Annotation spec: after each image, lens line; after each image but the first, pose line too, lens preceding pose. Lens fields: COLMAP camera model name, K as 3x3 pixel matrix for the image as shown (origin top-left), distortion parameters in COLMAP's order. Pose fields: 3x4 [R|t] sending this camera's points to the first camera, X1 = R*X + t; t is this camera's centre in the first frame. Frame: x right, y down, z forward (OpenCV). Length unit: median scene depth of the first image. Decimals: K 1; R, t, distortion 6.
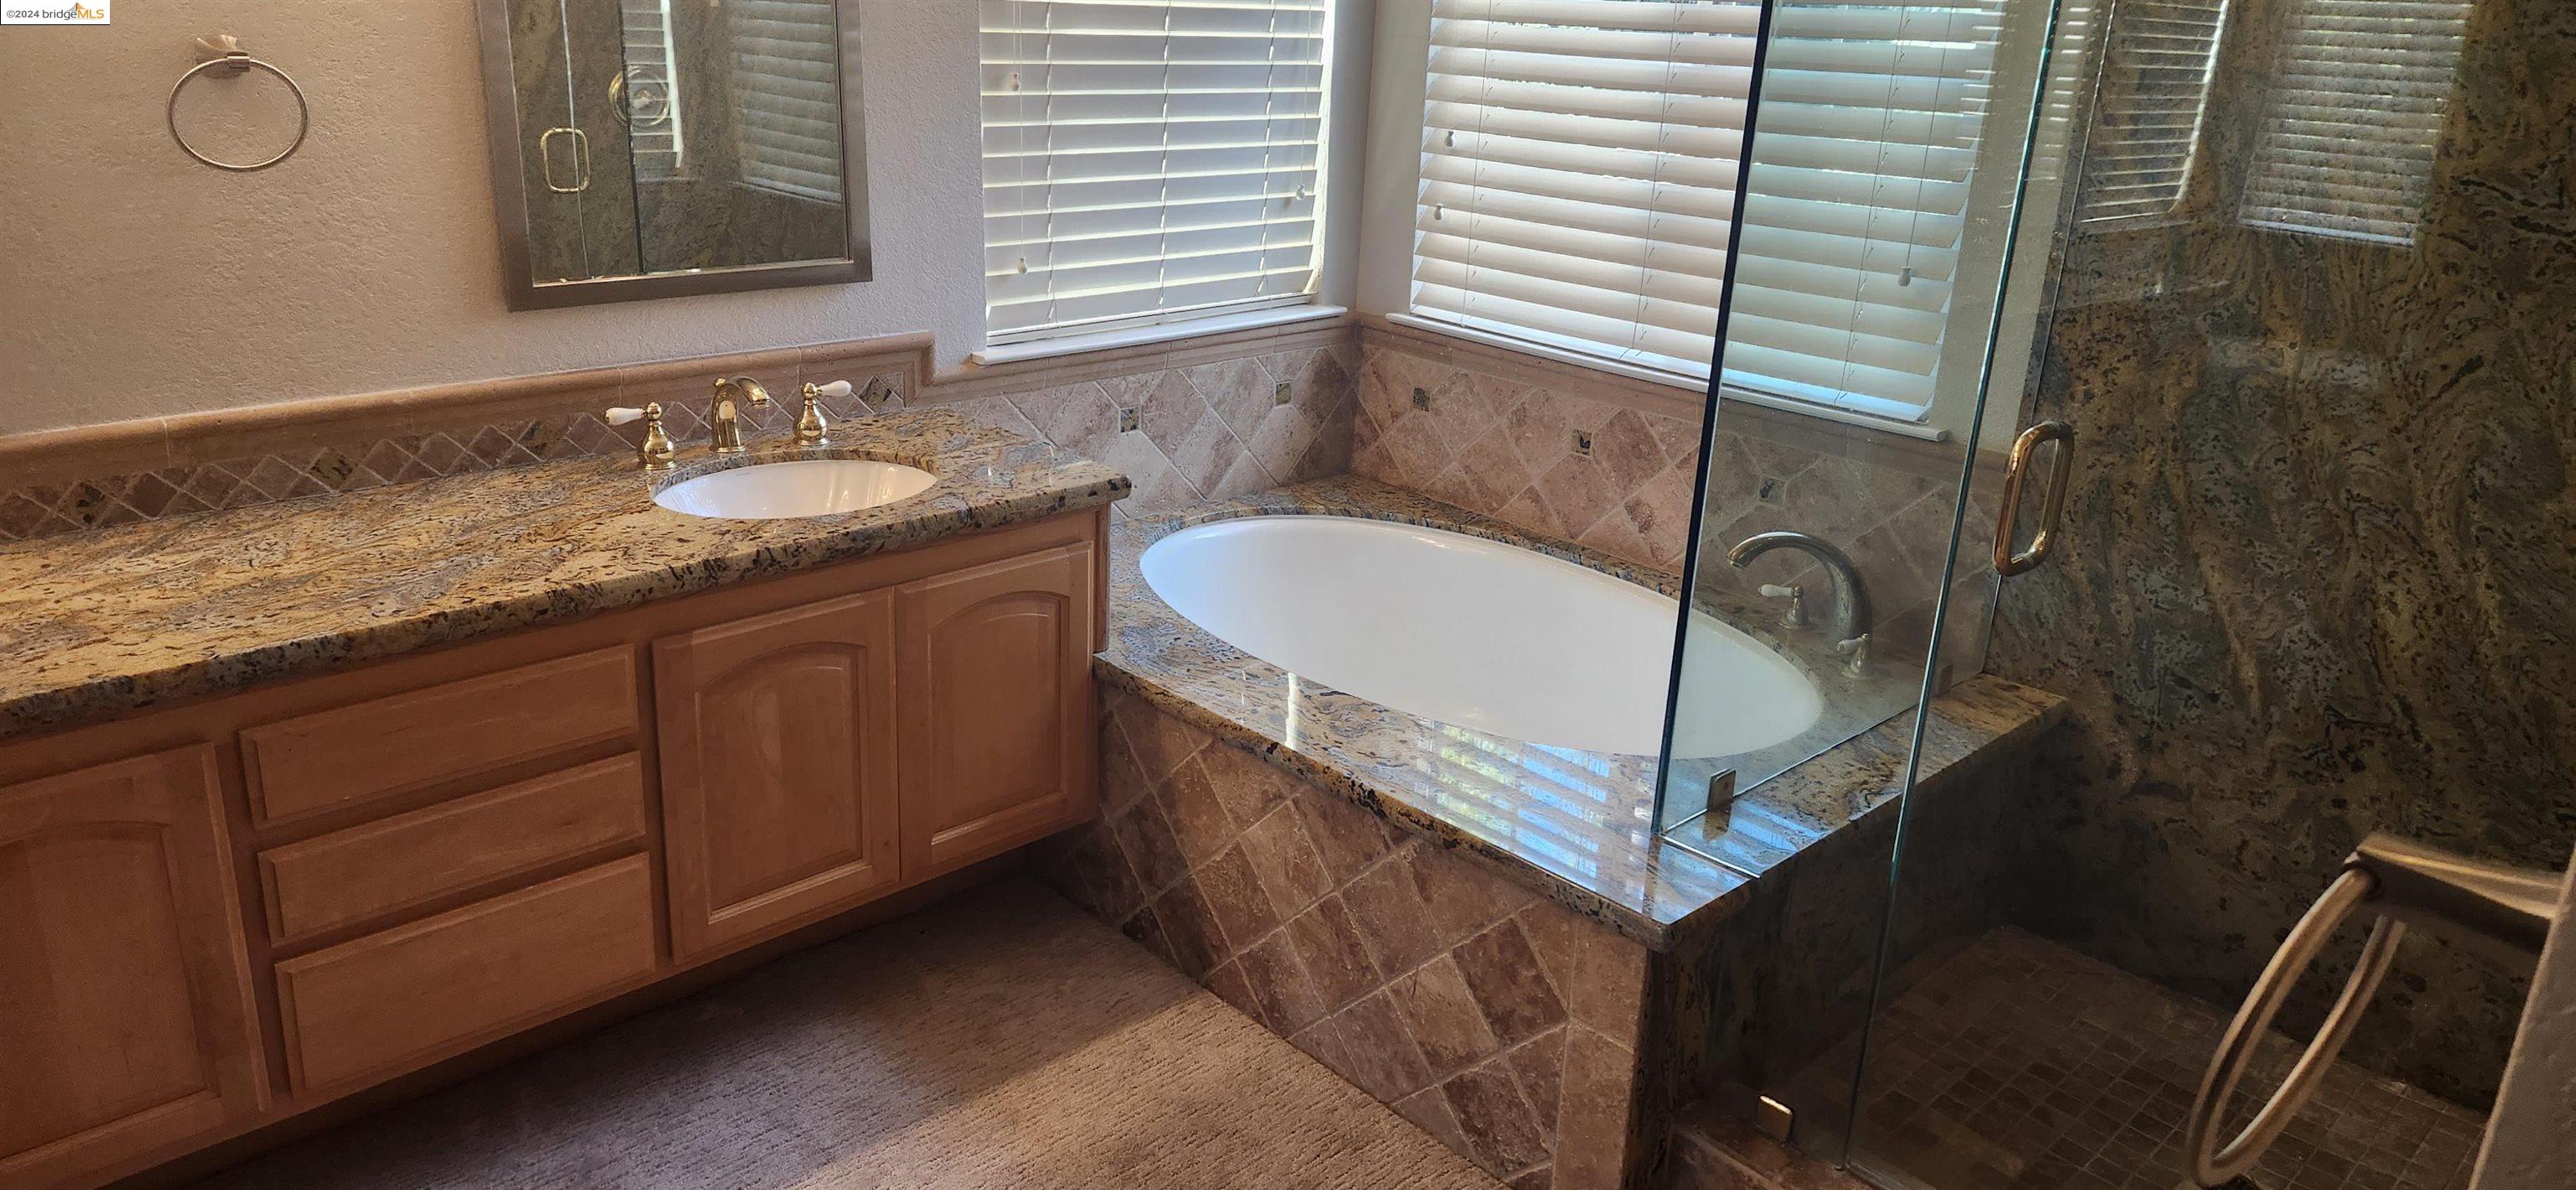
lens RADIAL K [[1744.4, 0, 1297.4], [0, 1744.4, 584.7], [0, 0, 1]] dist [0.090445, -0.082238]
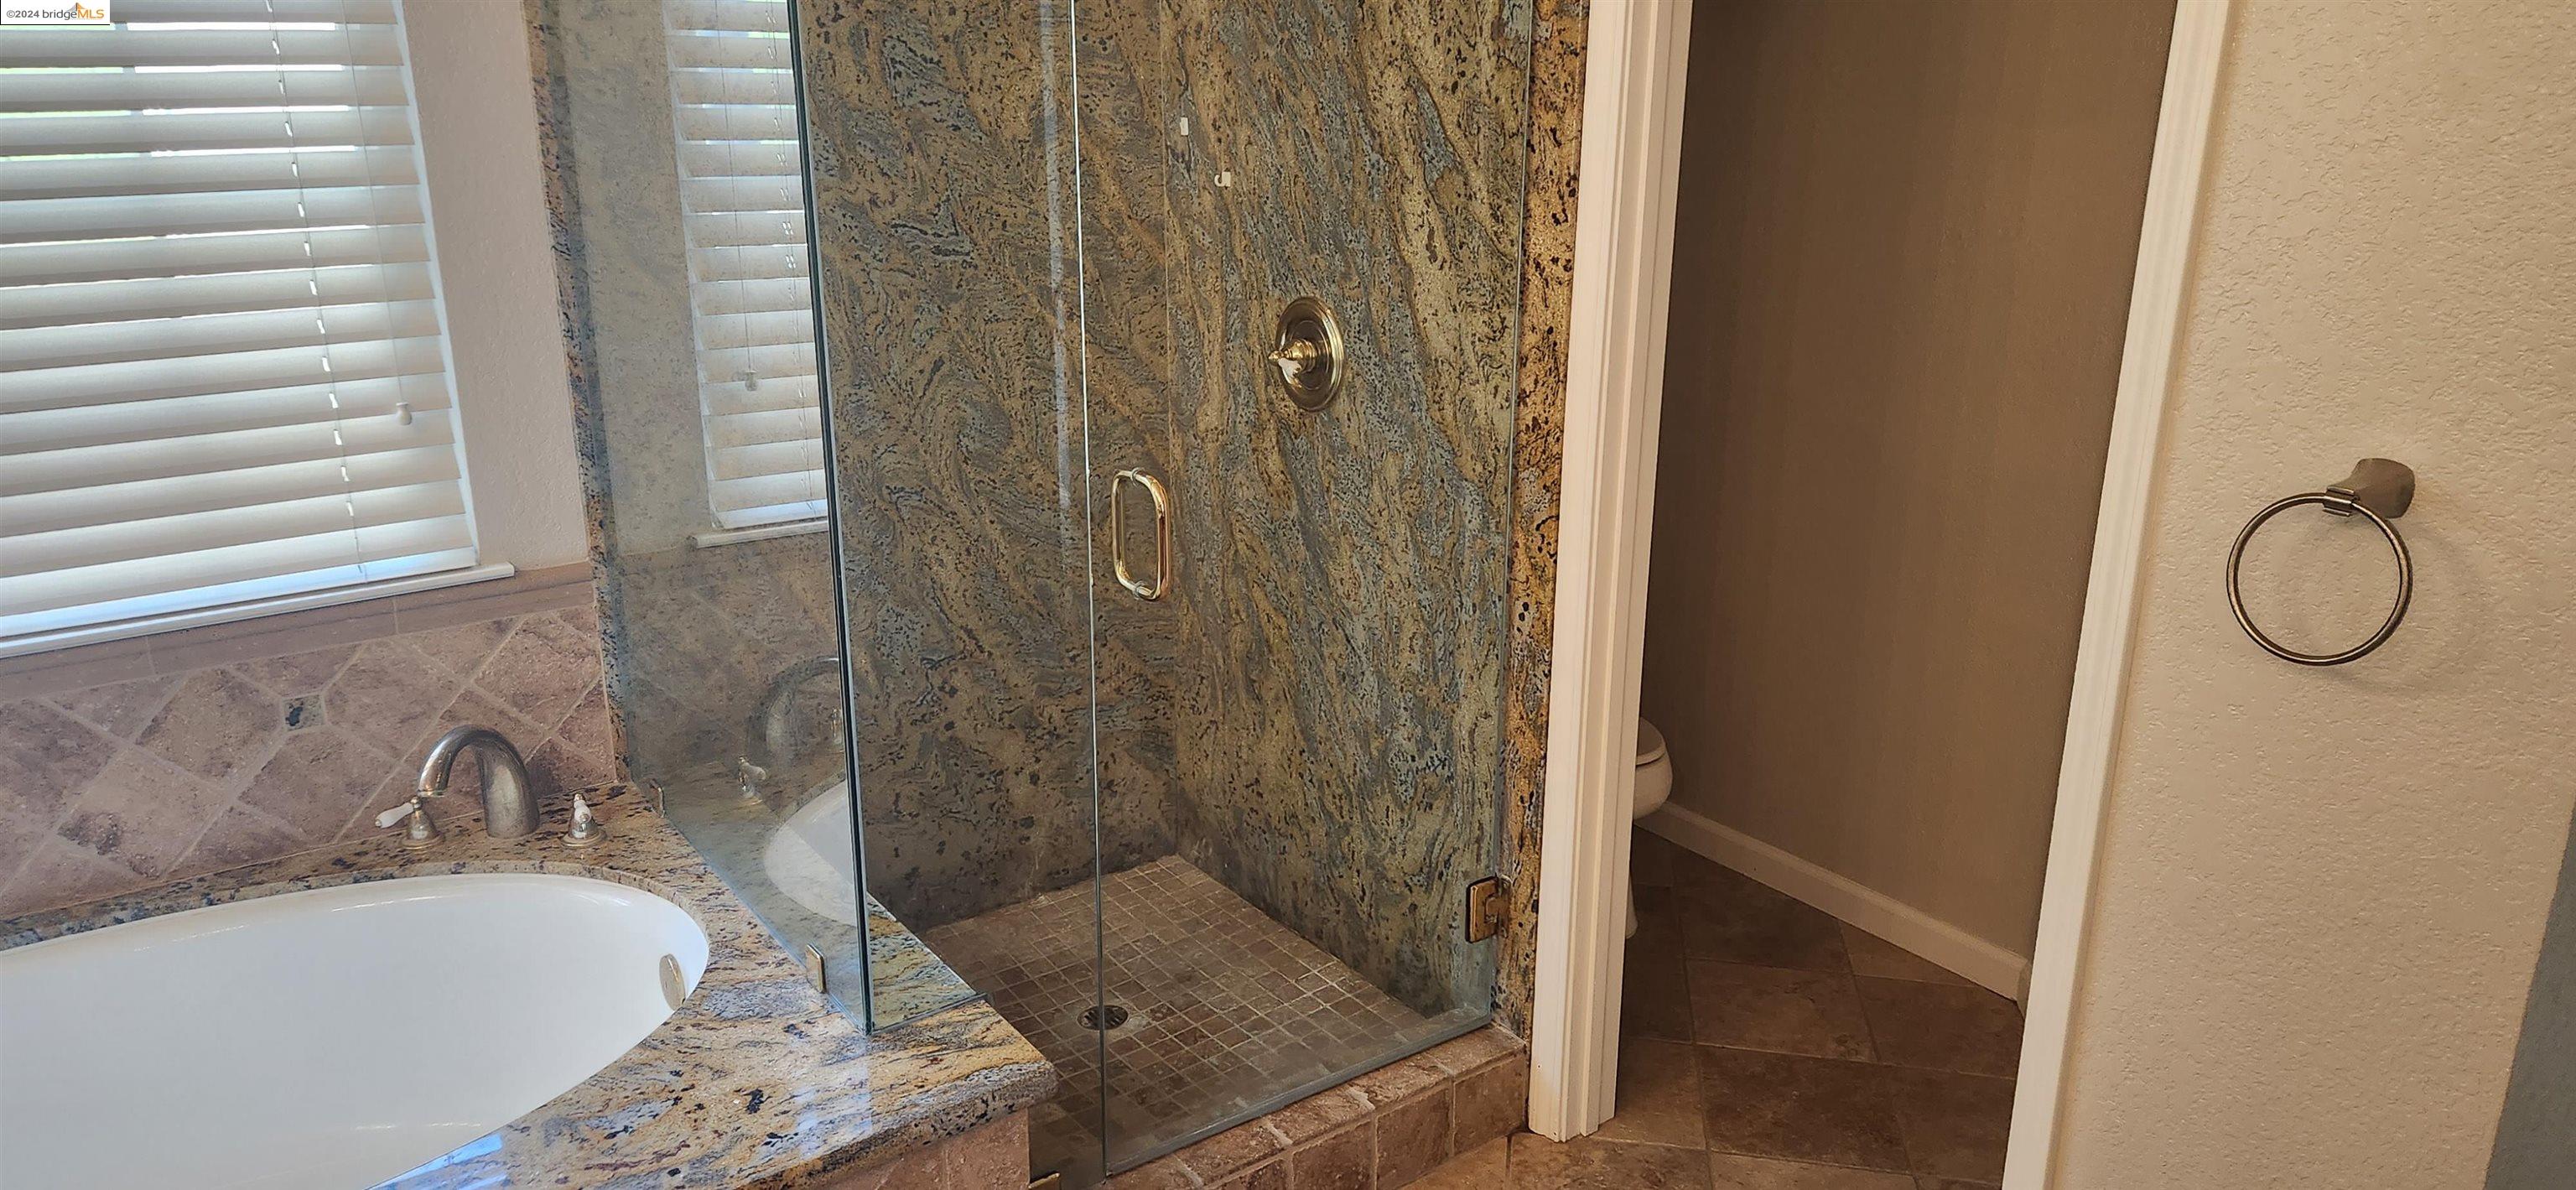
lens RADIAL K [[1744.4, 0, 1292.3], [0, 1744.4, 606.4], [0, 0, 1]] dist [0.090445, -0.082238]
pose [[0.138403, -0.343667, 0.928837, -0.502417], [0.321756, 0.902591, 0.286012, -0.232391], [-0.936652, 0.259274, 0.235498, 0.490732]]
